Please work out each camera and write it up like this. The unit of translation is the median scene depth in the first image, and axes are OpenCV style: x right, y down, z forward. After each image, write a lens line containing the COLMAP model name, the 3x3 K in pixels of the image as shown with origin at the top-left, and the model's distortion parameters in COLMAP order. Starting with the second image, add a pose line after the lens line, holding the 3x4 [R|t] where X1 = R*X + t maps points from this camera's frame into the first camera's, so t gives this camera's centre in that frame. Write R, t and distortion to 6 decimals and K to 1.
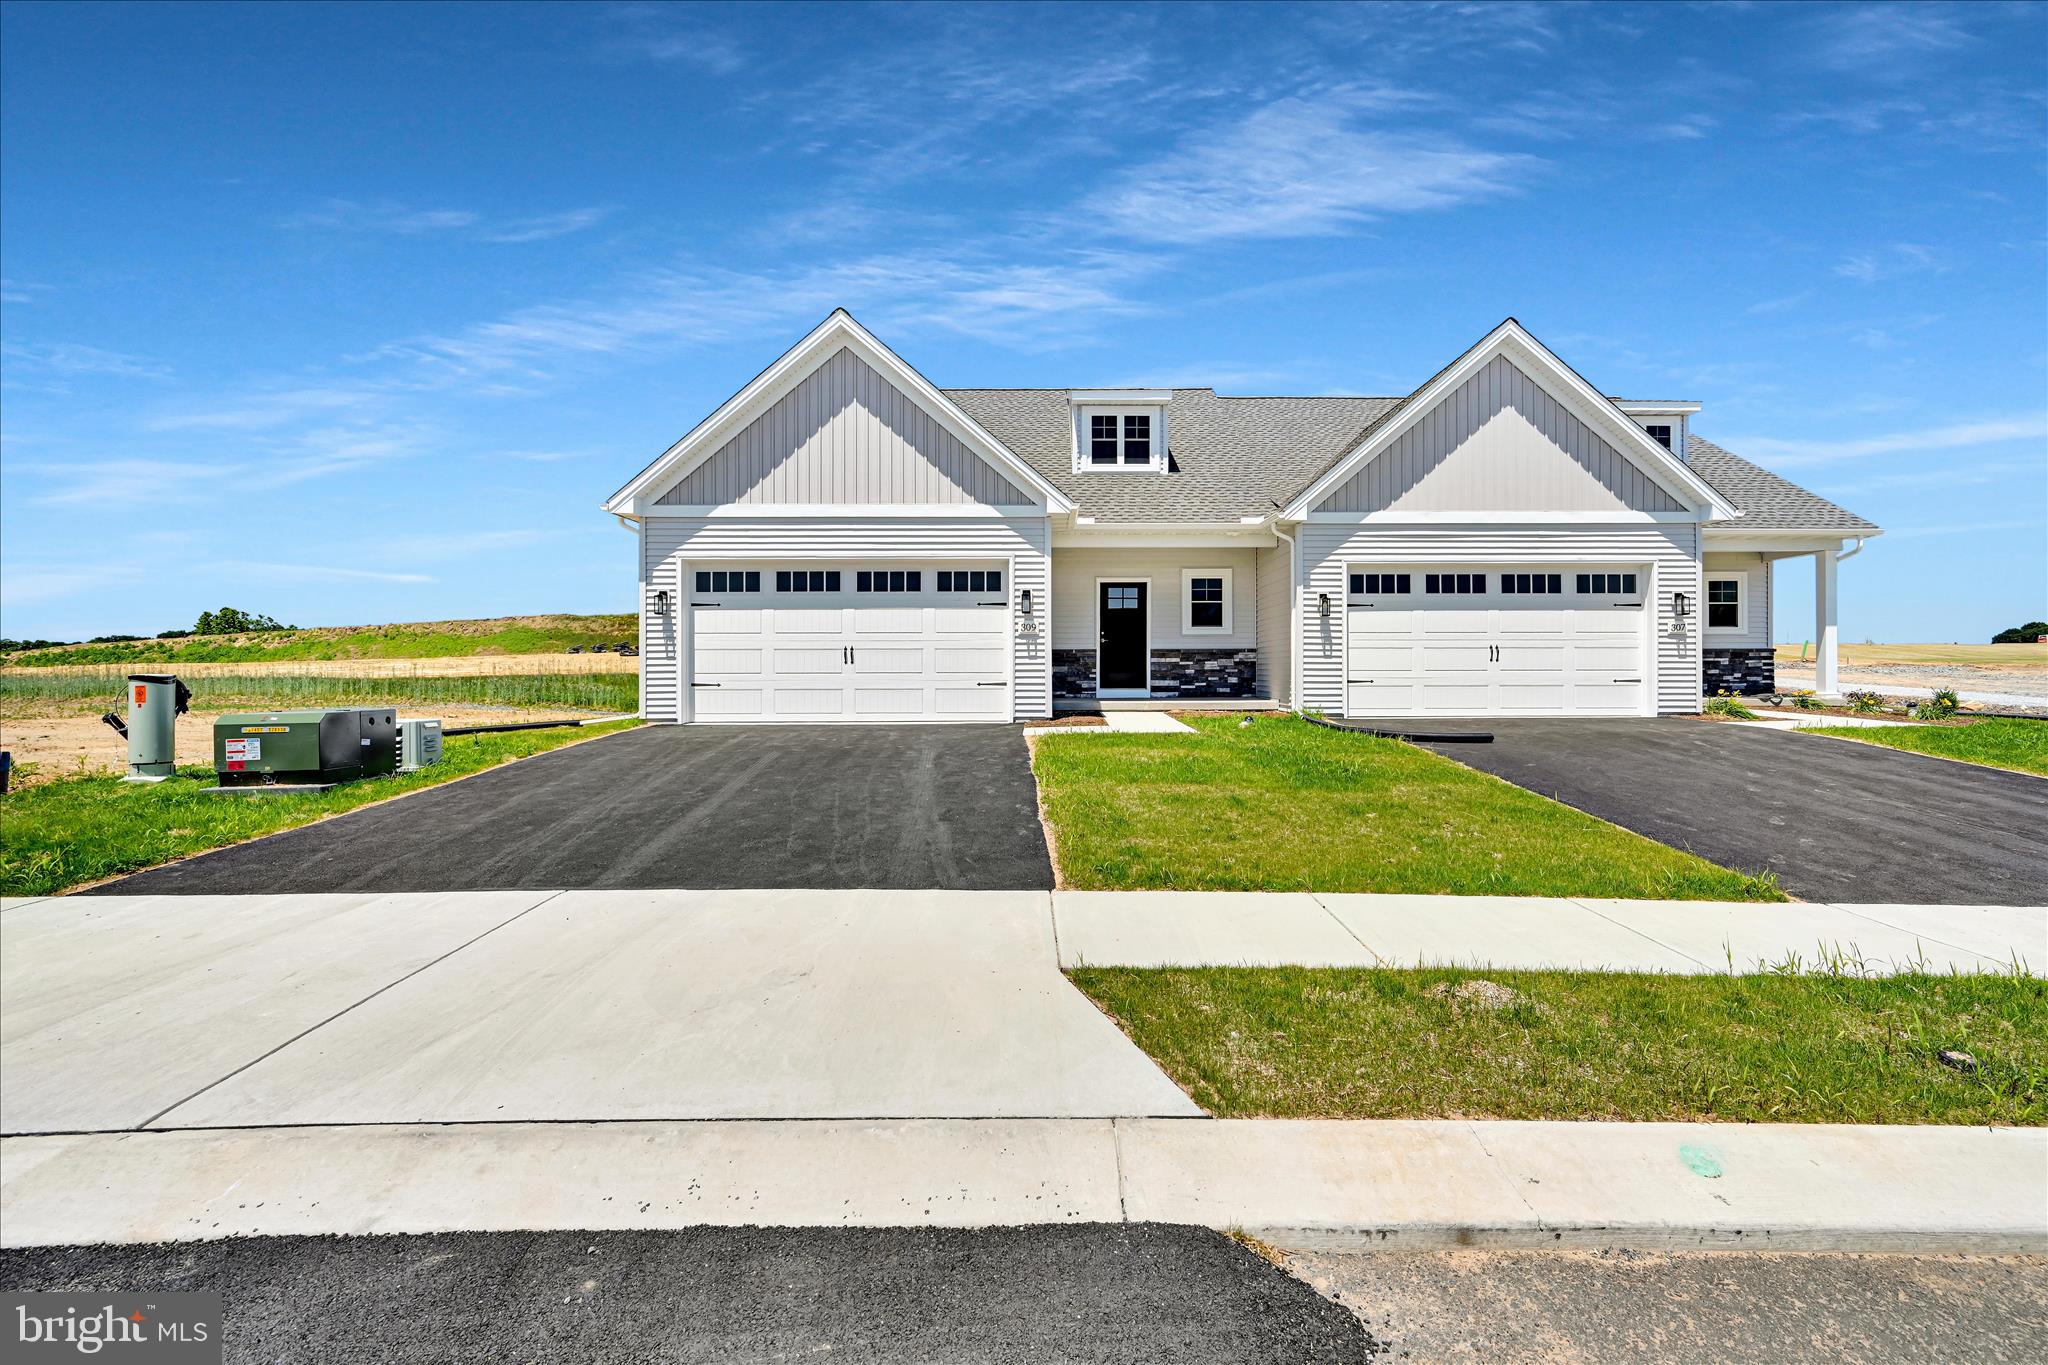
lens RADIAL K [[854.7, 0, 1048.1], [0, 854.7, 659.3], [0, 0, 1]] dist [-0.000558, 0.000184]
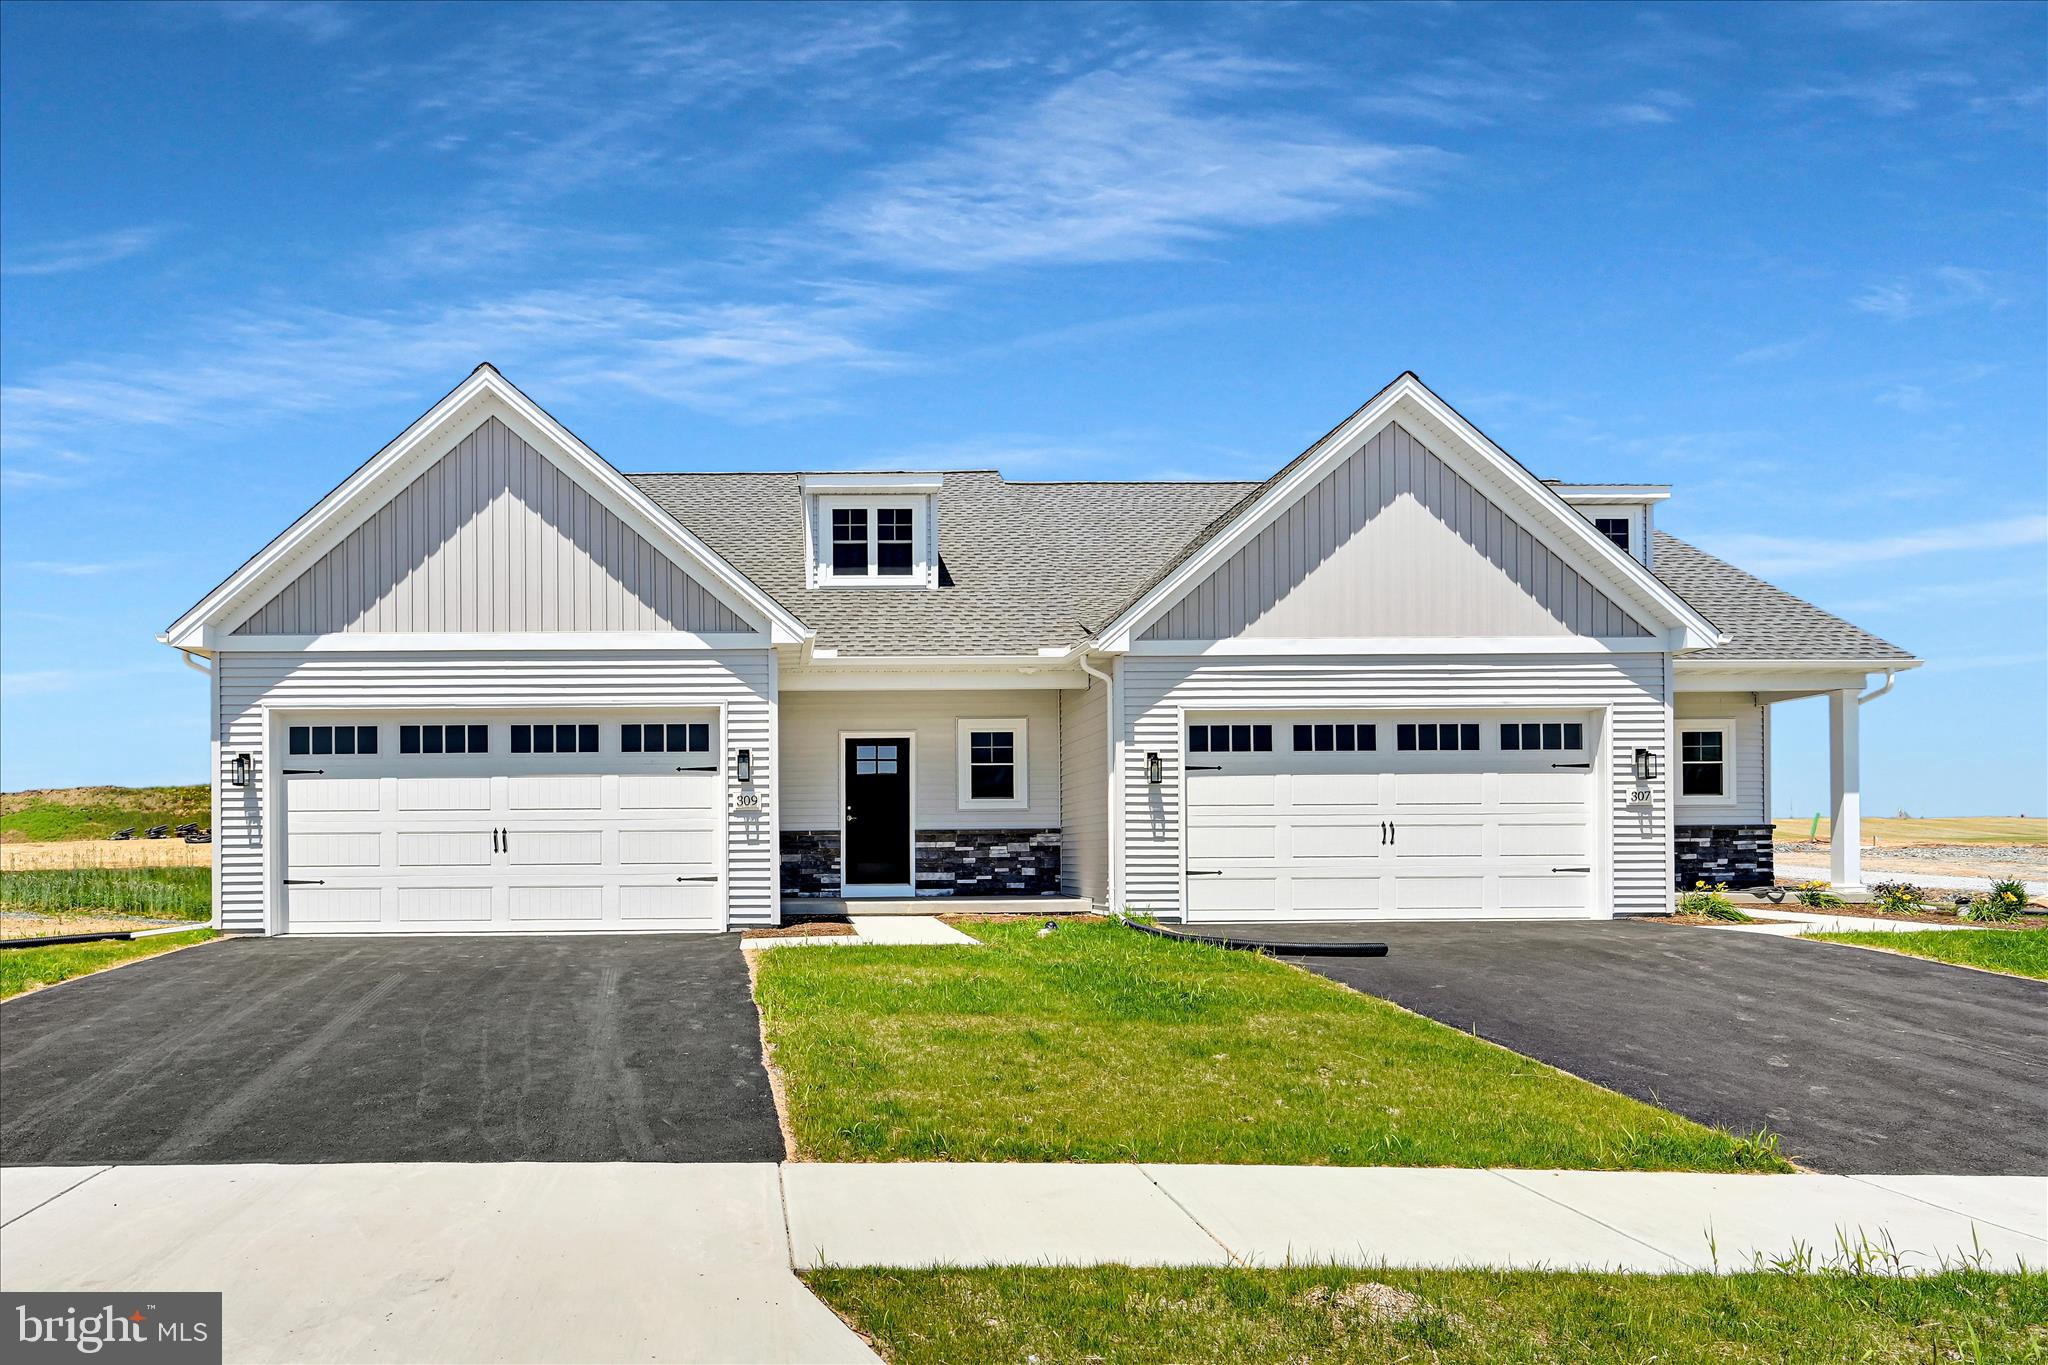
lens RADIAL K [[854.7, 0, 1048.1], [0, 854.7, 659.3], [0, 0, 1]] dist [-0.000558, 0.000184]
pose [[0.999986, -0.005231, 0.000109, 0.233666], [0.005231, 0.999986, -0.000083, -0.156305], [-0.000109, 0.000084, 1.000000, 0.272970]]
